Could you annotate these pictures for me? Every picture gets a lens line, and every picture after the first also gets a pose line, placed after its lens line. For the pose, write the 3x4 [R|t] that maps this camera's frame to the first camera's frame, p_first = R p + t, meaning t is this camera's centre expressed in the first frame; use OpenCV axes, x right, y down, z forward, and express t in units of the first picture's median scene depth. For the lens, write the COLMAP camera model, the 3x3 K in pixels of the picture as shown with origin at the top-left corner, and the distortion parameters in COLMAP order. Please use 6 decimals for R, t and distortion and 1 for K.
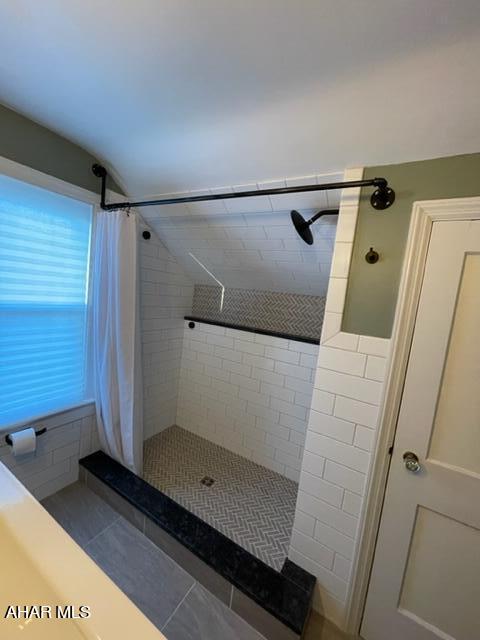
lens RADIAL K [[256.9, 0, 238.2], [0, 256.9, 318.9], [0, 0, 1]] dist [-0.001572, -0.000138]
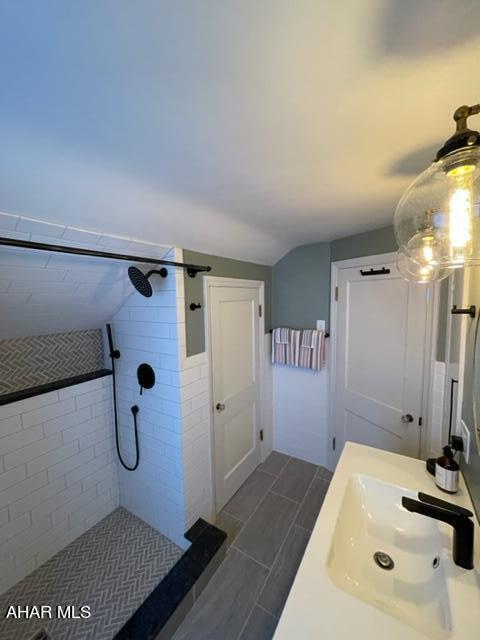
lens RADIAL K [[256.9, 0, 238.2], [0, 256.9, 318.9], [0, 0, 1]] dist [-0.001572, -0.000138]
pose [[0.021975, -0.200056, 0.979538, -1.035217], [0.119170, 0.973313, 0.196111, -0.439010], [-0.992631, 0.112422, 0.045230, 0.644091]]
